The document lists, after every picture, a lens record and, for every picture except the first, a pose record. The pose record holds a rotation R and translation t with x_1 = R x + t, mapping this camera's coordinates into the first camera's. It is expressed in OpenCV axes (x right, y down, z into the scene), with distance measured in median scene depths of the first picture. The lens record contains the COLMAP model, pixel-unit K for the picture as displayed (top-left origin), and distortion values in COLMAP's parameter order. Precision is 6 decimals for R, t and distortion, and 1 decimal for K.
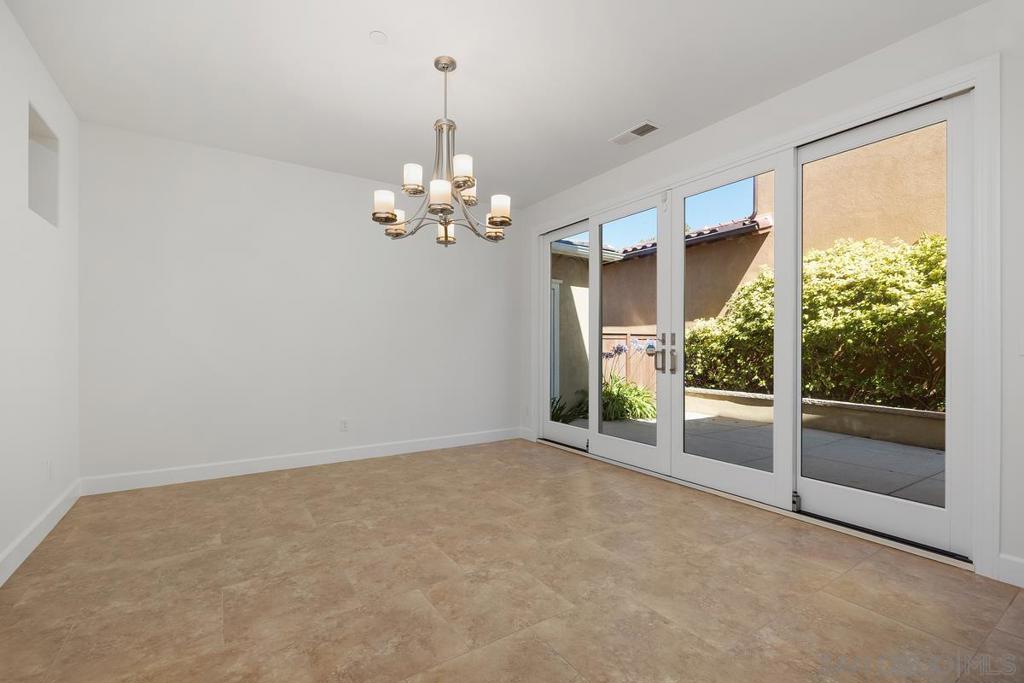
lens RADIAL K [[453.0, 0, 514.4], [0, 453.0, 345.7], [0, 0, 1]] dist [-0.001084, 0.000074]
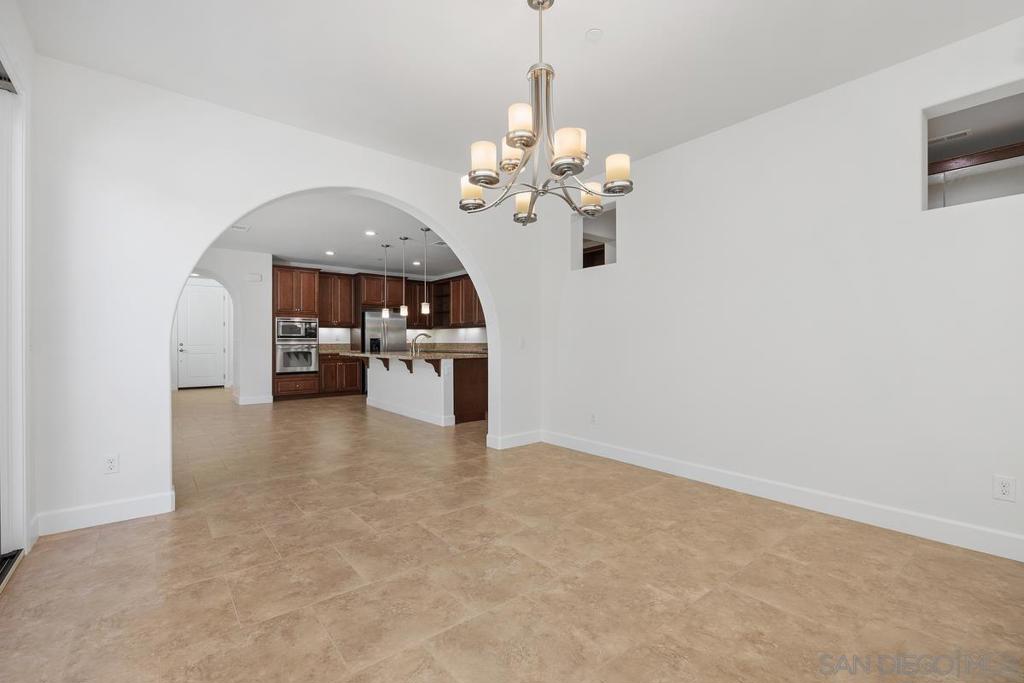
lens RADIAL K [[453.0, 0, 514.3], [0, 453.0, 339.0], [0, 0, 1]] dist [-0.001084, 0.000074]
pose [[-0.995277, 0.000039, -0.097071, -0.026790], [0.000933, 0.999958, -0.009162, 0.000895], [0.097067, -0.009209, -0.995235, 1.919651]]
